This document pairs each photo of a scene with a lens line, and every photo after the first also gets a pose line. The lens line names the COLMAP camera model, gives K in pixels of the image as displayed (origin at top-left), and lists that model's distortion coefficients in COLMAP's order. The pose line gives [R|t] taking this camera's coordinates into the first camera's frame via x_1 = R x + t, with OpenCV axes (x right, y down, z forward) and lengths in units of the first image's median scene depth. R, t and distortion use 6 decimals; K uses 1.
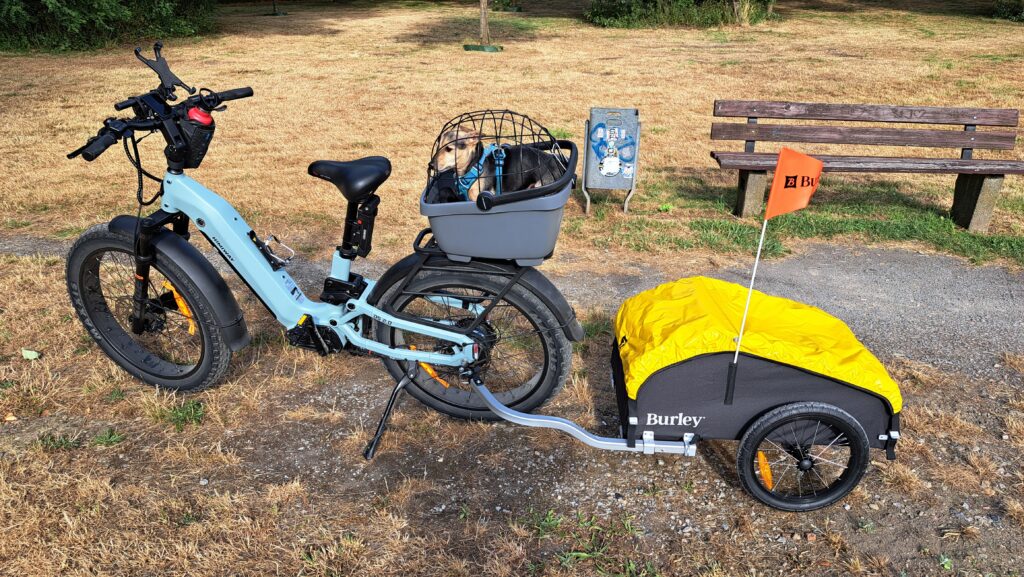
lens RADIAL K [[719.5, 0, 512.0], [0, 719.5, 288.5], [0, 0, 1]] dist [0.044197, -0.043593]
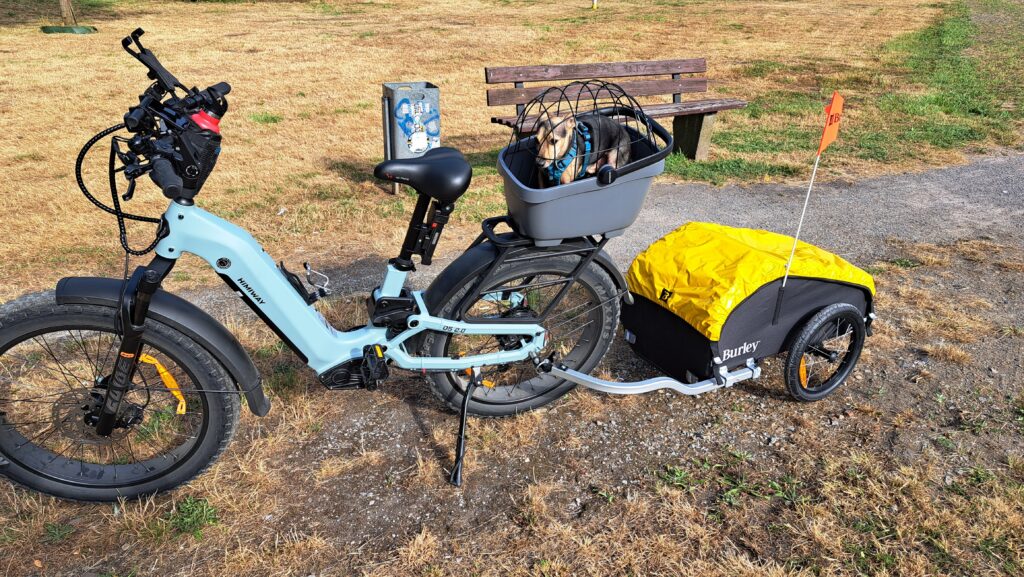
lens RADIAL K [[719.5, 0, 512.0], [0, 719.5, 288.5], [0, 0, 1]] dist [0.044197, -0.043593]
pose [[0.853209, -0.215338, 0.475040, -0.534380], [0.199643, 0.976264, 0.083970, -0.067417], [-0.481847, 0.023195, 0.875949, 0.181130]]
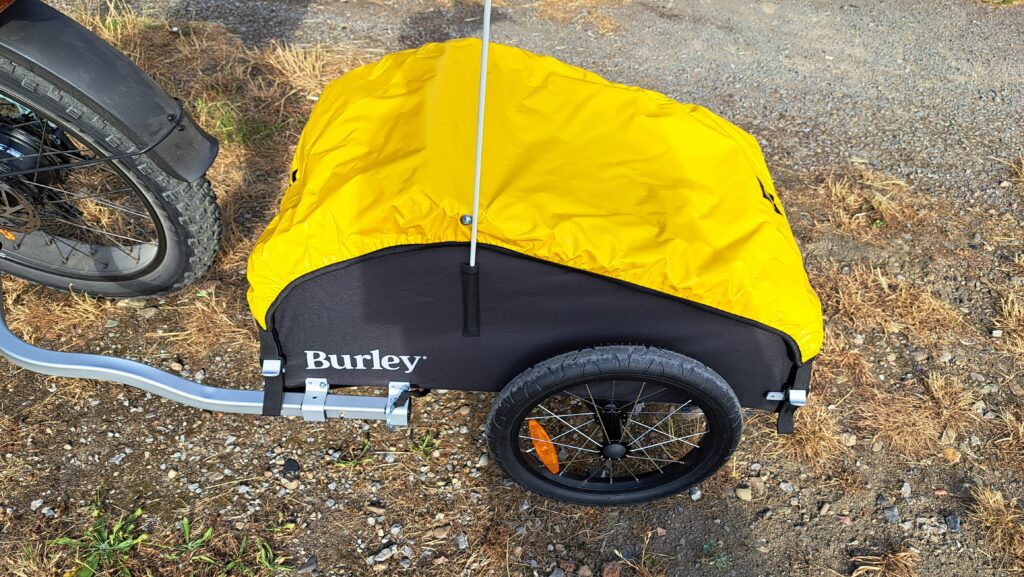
lens RADIAL K [[740.5, 0, 512.0], [0, 740.5, 288.5], [0, 0, 1]] dist [0.079421, -0.115224]
pose [[0.998690, 0.010617, 0.050060, 0.275363], [-0.028004, 0.932151, 0.360986, -0.043456], [-0.042831, -0.361915, 0.931227, 0.503612]]
